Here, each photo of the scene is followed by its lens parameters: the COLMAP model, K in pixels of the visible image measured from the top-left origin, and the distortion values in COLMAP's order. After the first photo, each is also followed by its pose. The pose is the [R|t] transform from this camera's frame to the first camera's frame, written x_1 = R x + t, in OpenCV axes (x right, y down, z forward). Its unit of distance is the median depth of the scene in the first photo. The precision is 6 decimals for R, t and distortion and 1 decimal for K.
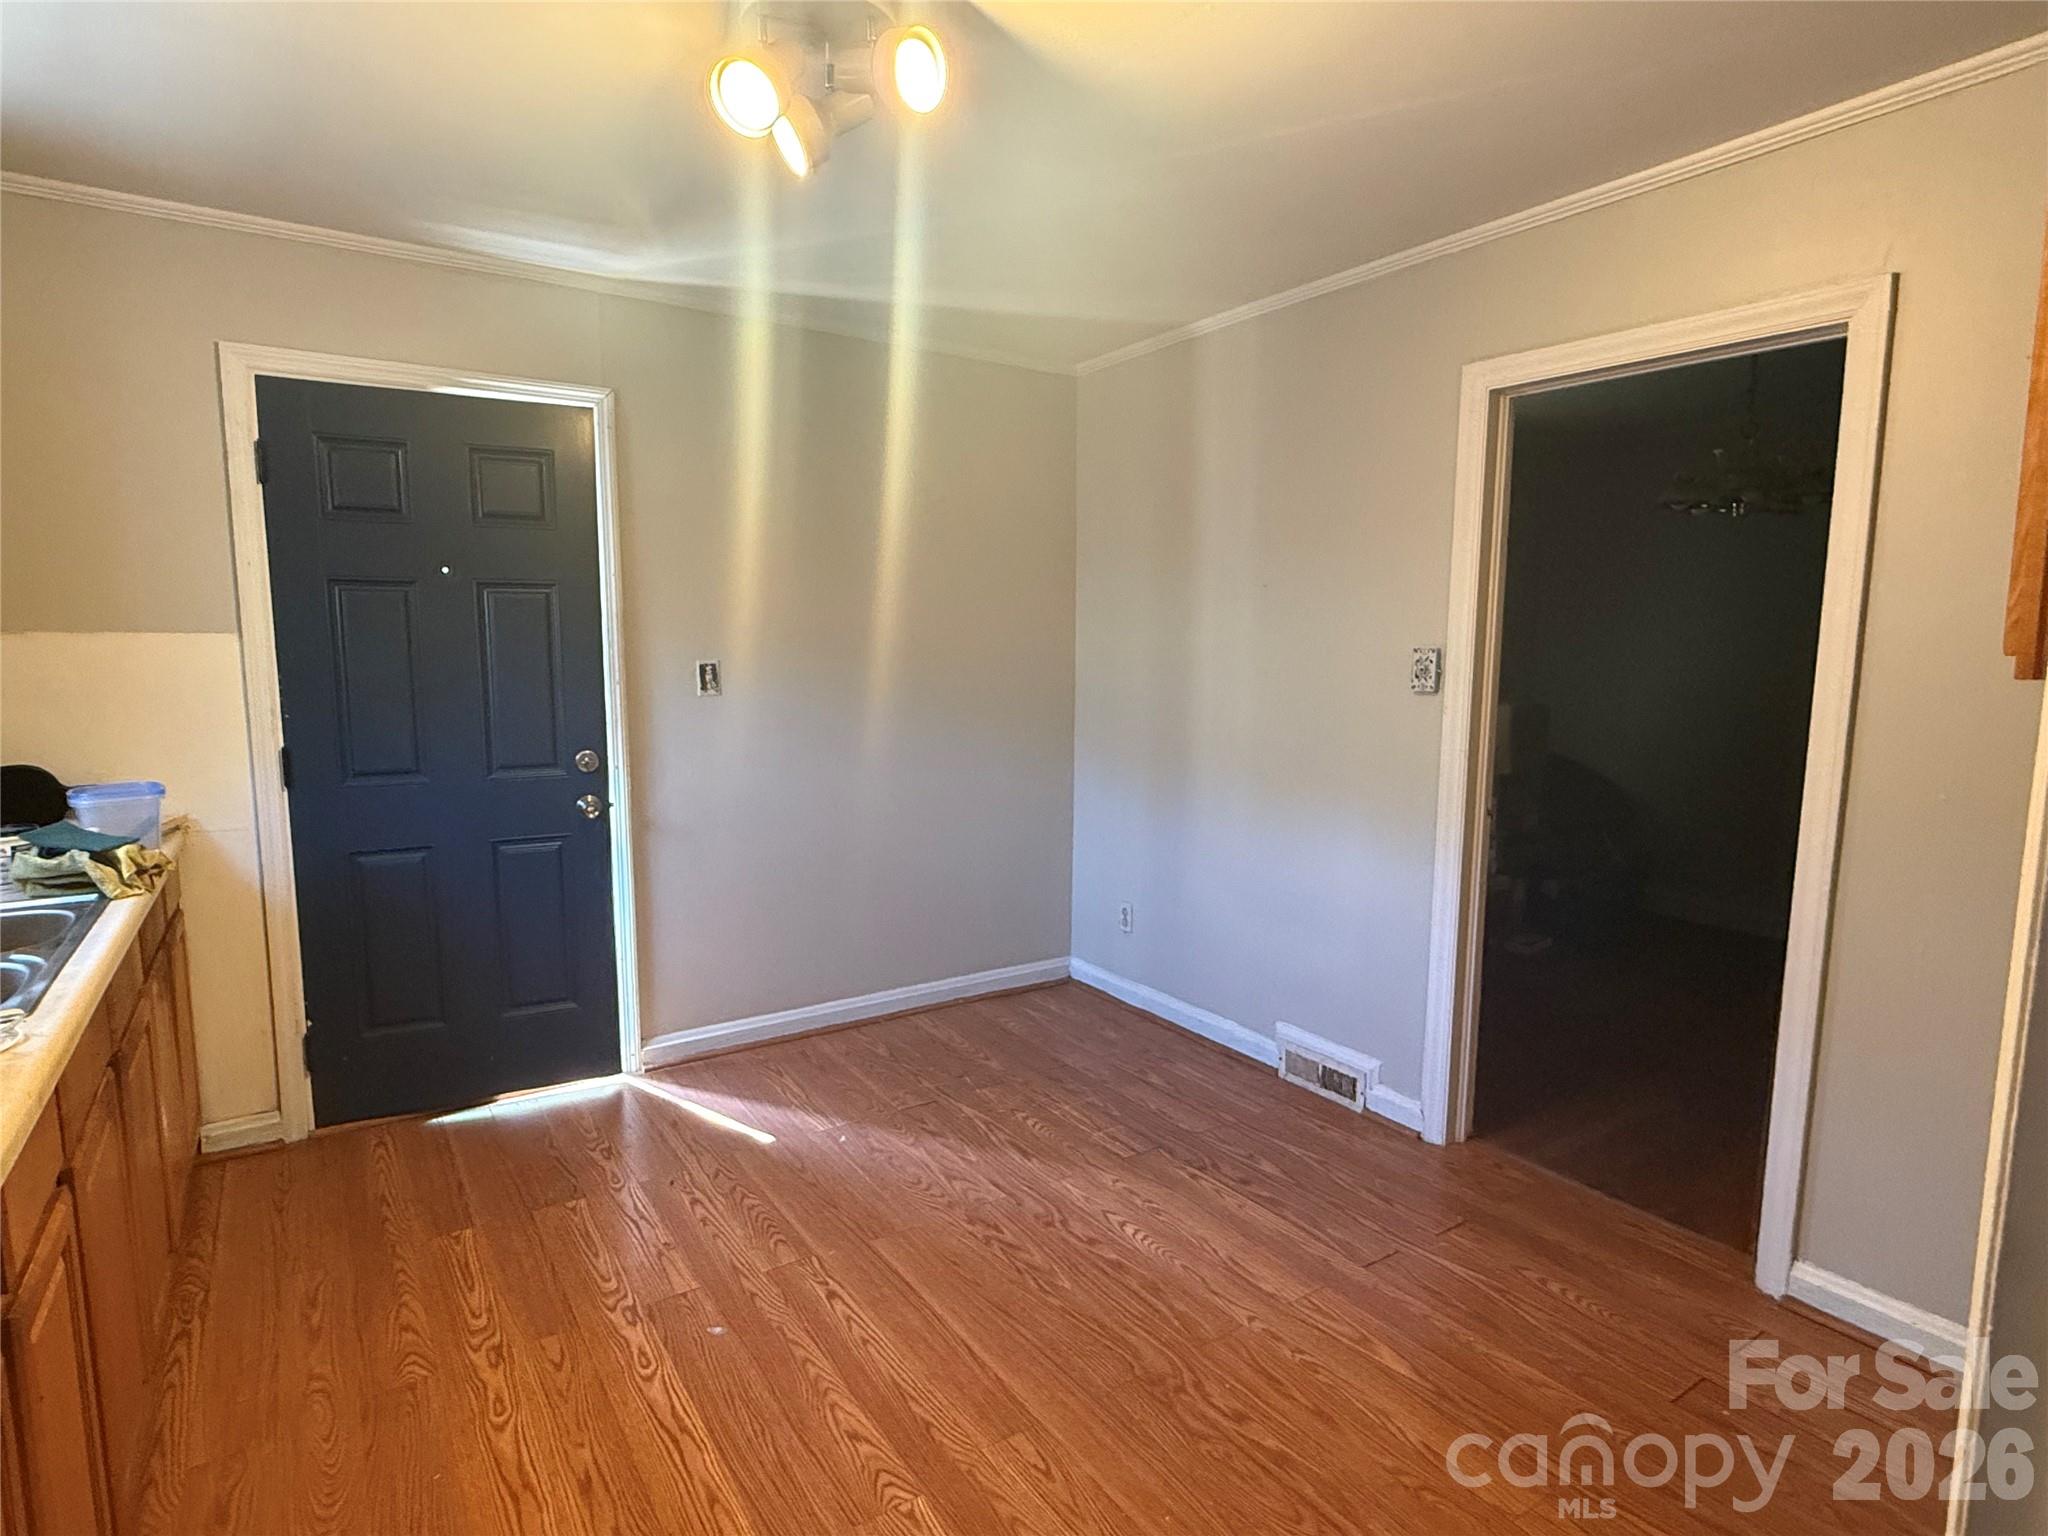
lens RADIAL K [[1086.7, 0, 1029.7], [0, 1086.7, 764.5], [0, 0, 1]] dist [0.000859, 0.001807]
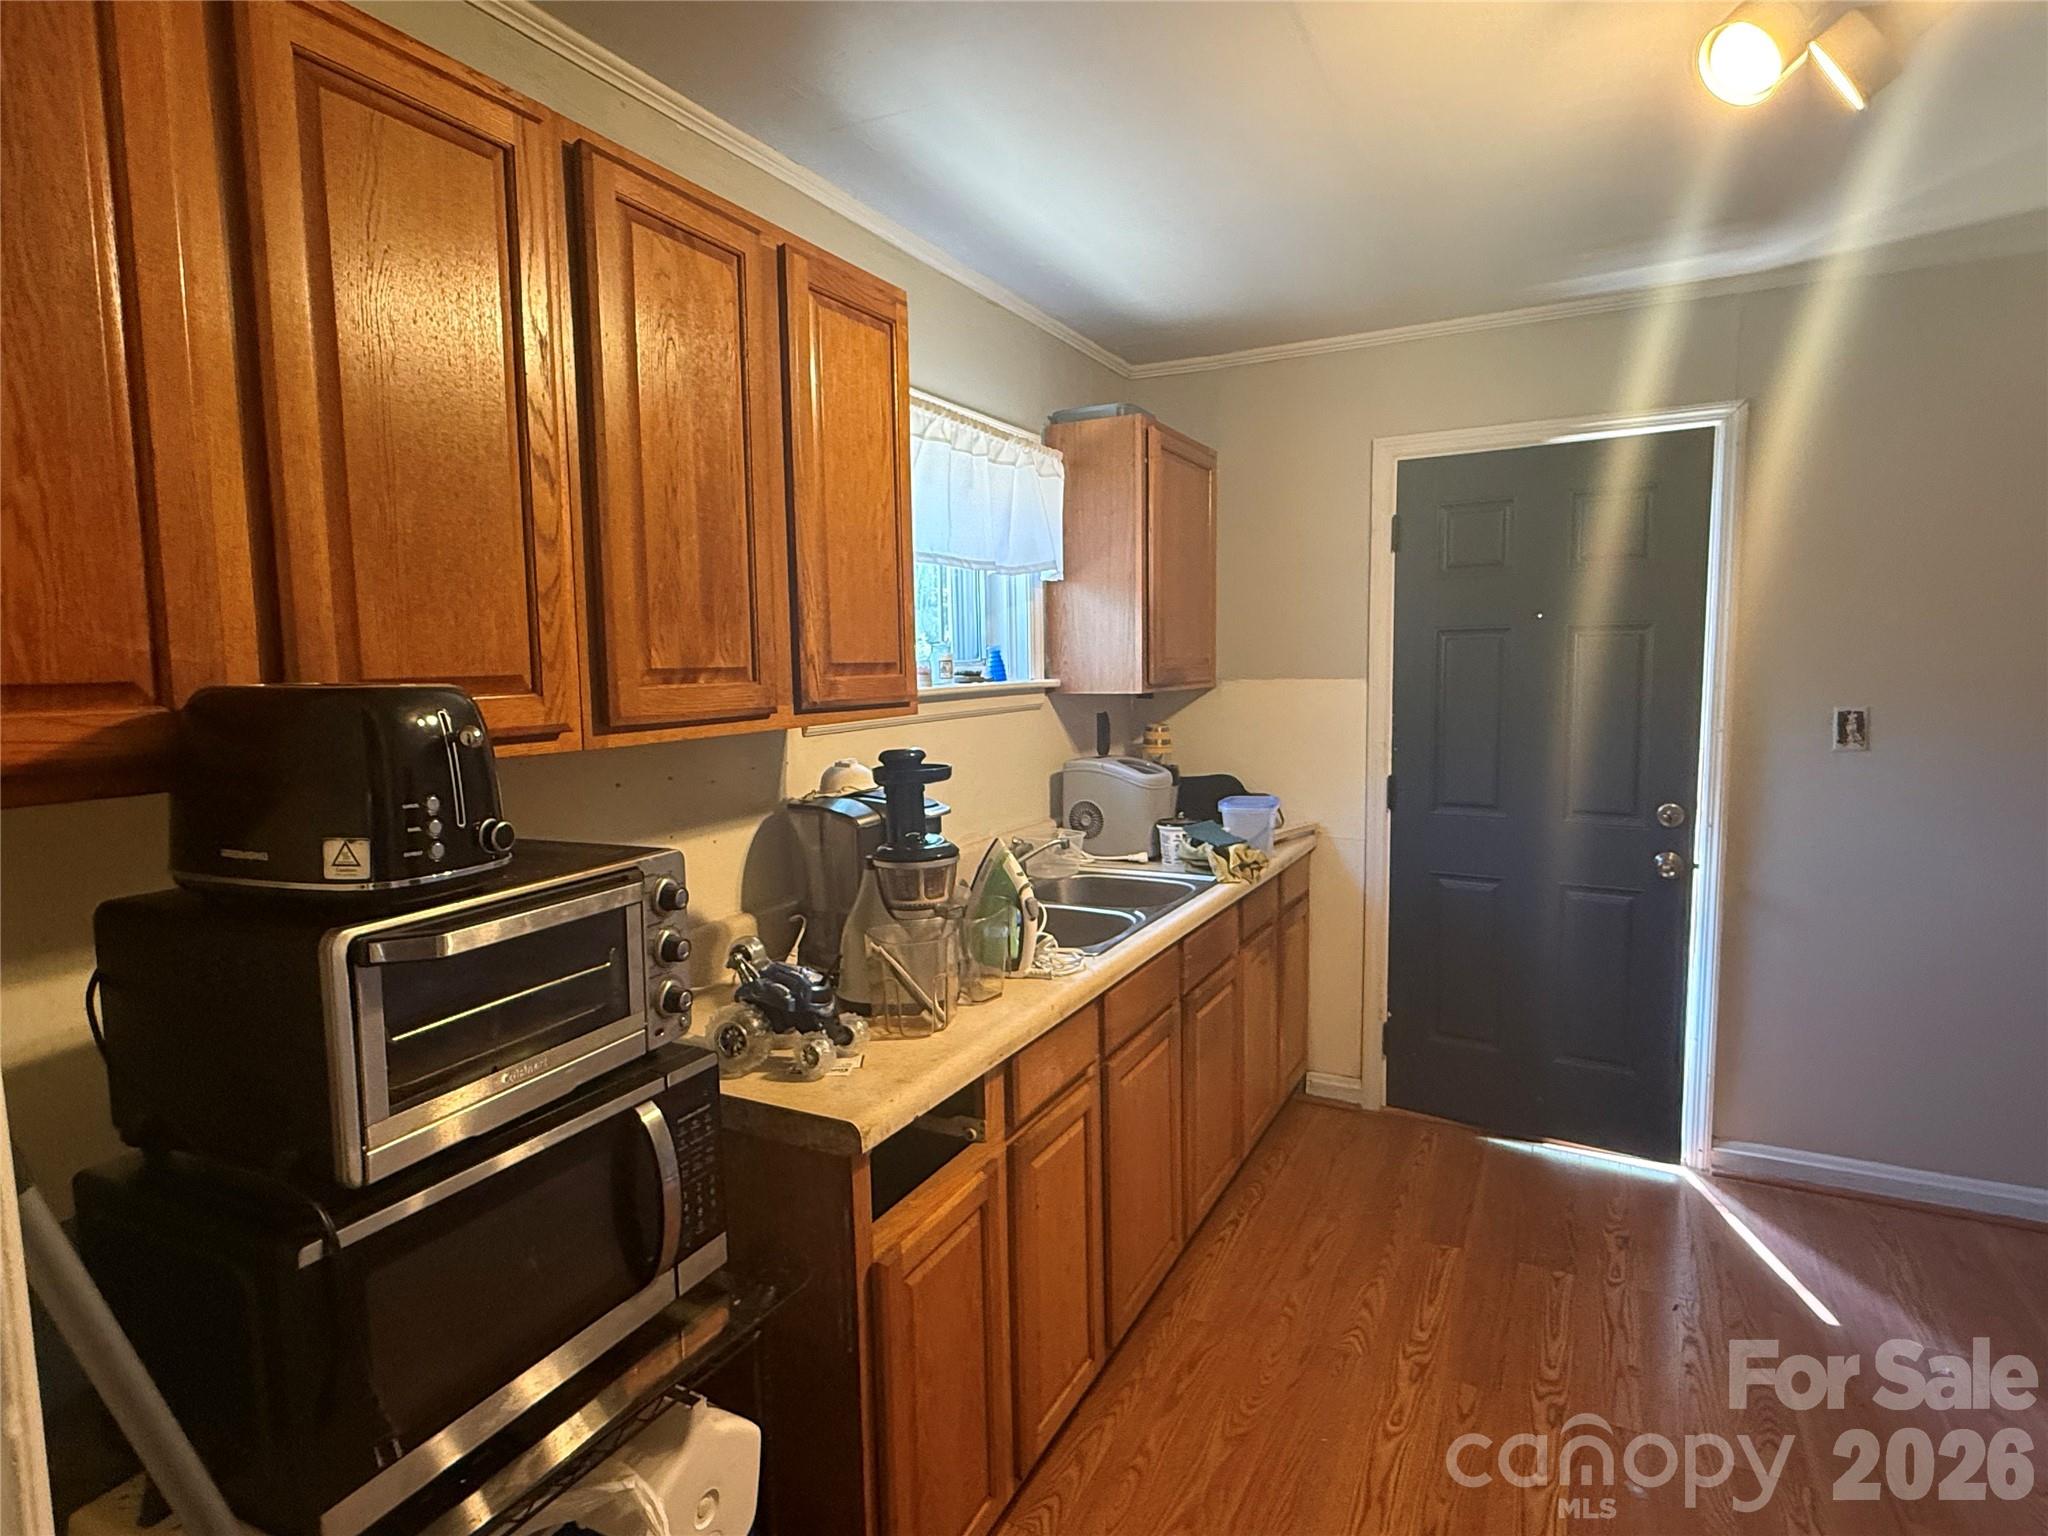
lens RADIAL K [[1086.7, 0, 1027.8], [0, 1086.7, 772.7], [0, 0, 1]] dist [0.000859, 0.001807]
pose [[0.476142, 0.077927, -0.875909, 0.148129], [-0.086828, 0.995365, 0.041355, -0.032448], [0.875071, 0.056363, 0.480701, 0.093516]]
